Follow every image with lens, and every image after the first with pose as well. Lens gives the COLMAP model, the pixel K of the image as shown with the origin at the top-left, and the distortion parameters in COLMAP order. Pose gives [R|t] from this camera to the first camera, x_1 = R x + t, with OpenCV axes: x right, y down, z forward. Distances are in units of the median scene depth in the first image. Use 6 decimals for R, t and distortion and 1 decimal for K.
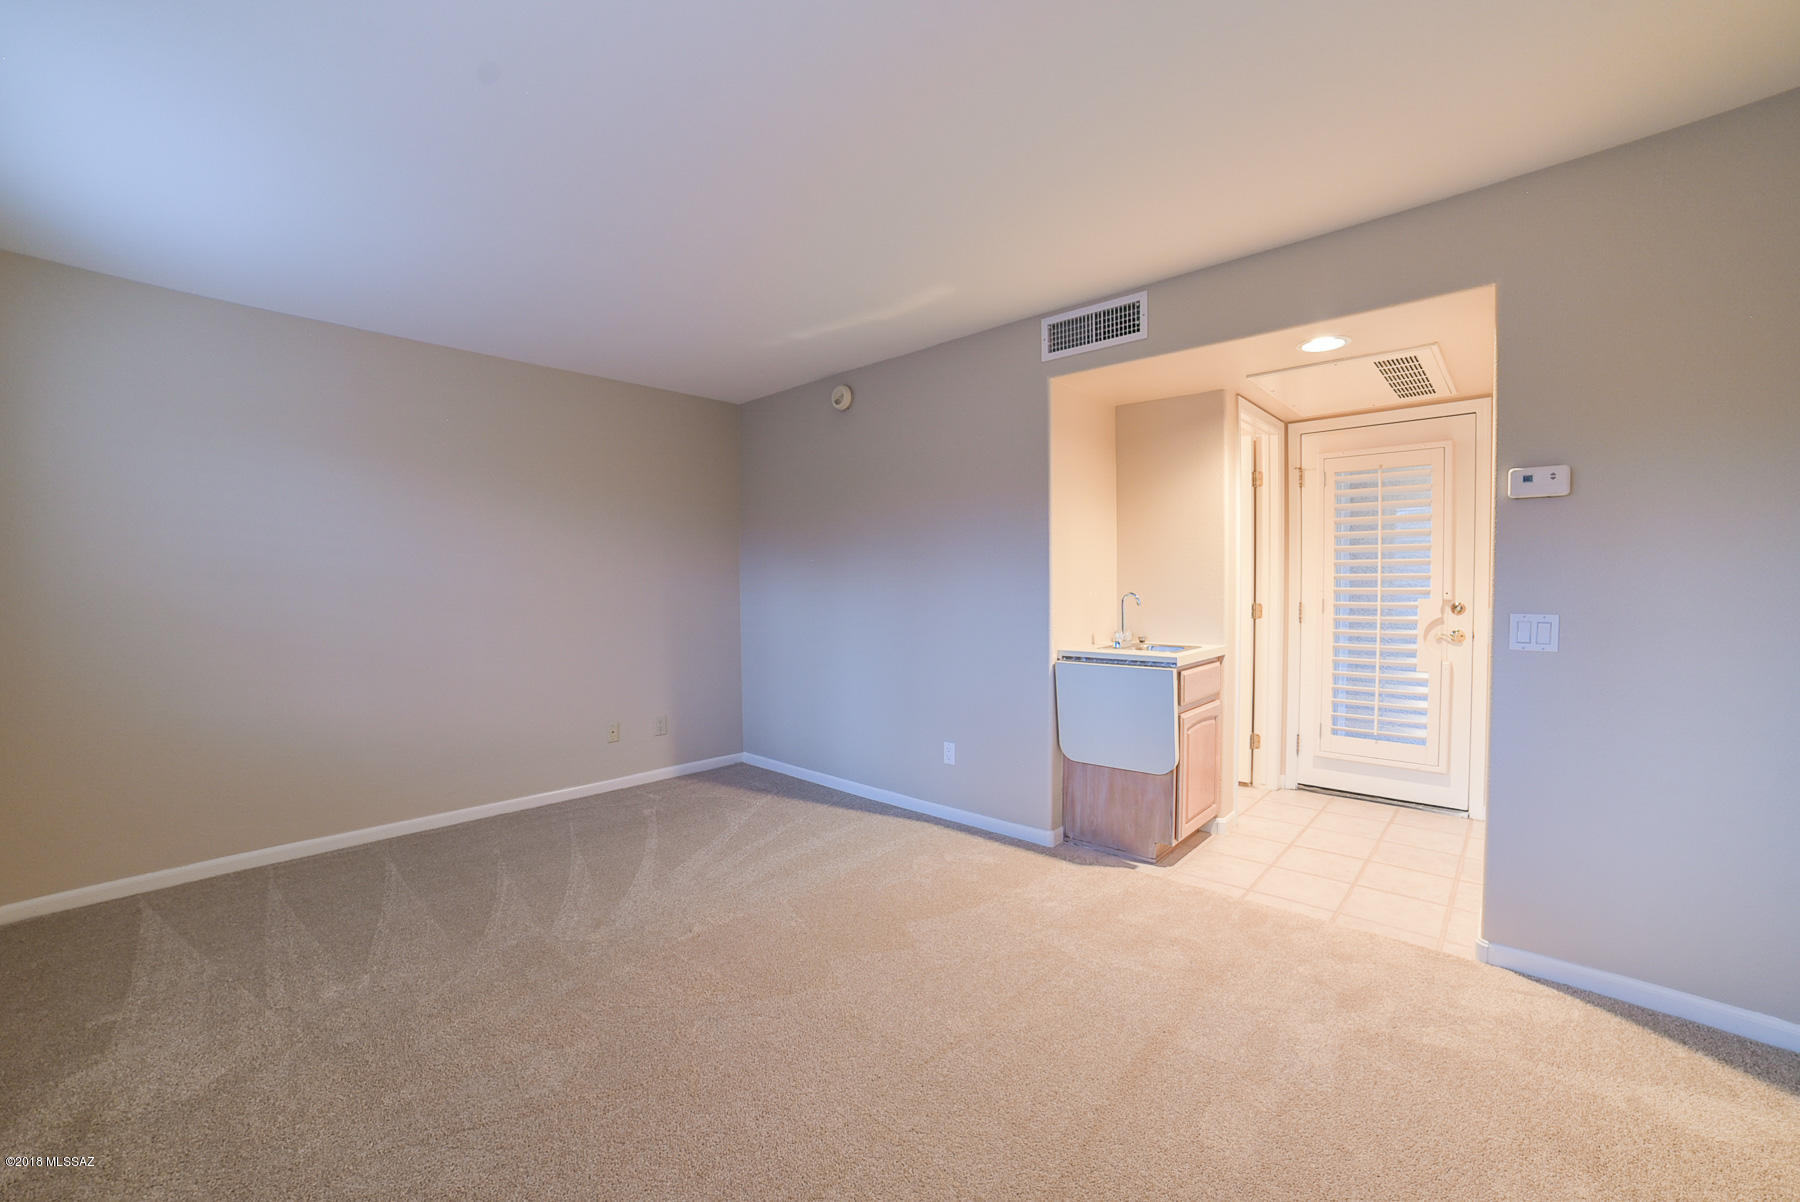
lens RADIAL K [[714.6, 0, 897.1], [0, 714.6, 604.4], [0, 0, 1]] dist [-0.087606, 0.036800]
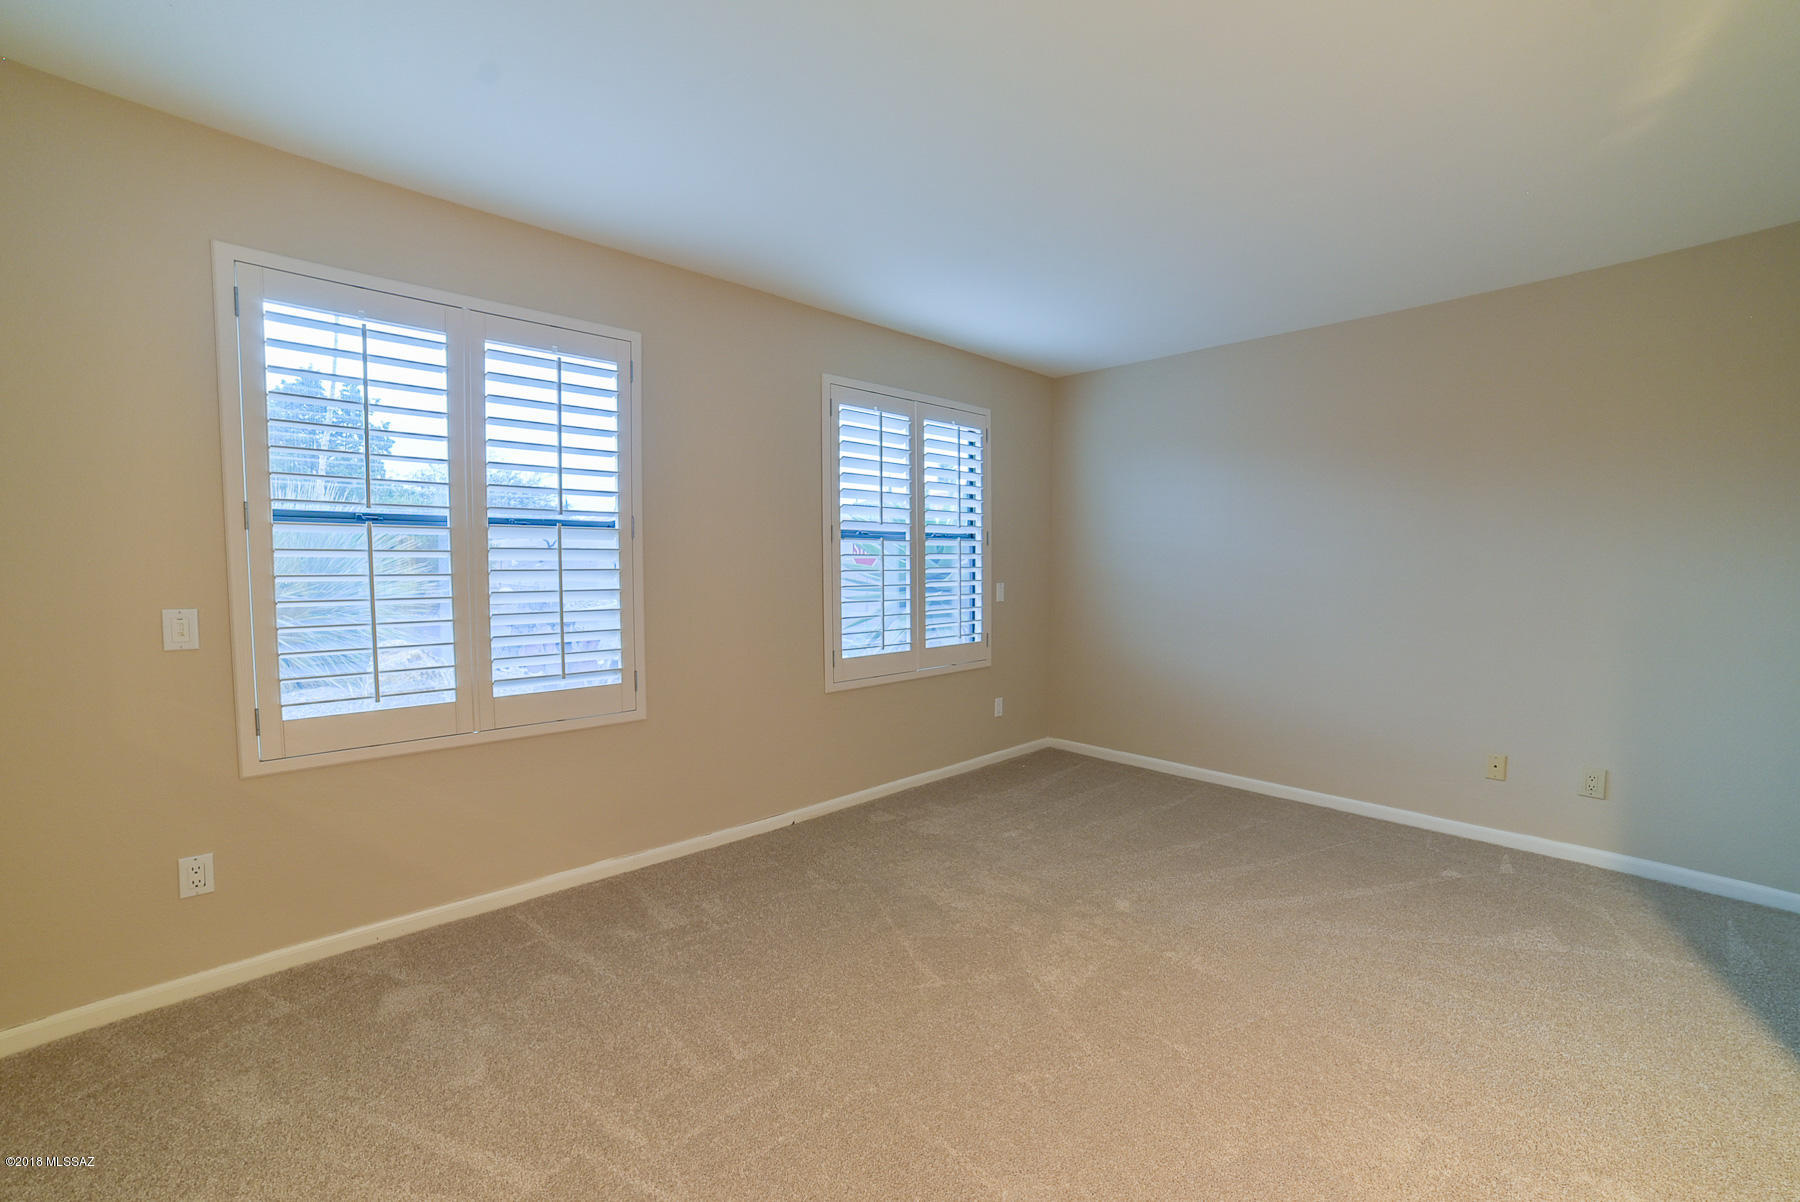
lens RADIAL K [[714.6, 0, 897.1], [0, 714.6, 604.4], [0, 0, 1]] dist [-0.087606, 0.036800]
pose [[-0.072591, 0.061238, -0.995480, 0.397510], [-0.033810, 0.997388, 0.063821, -0.015434], [0.996789, 0.038290, -0.070331, 0.469587]]
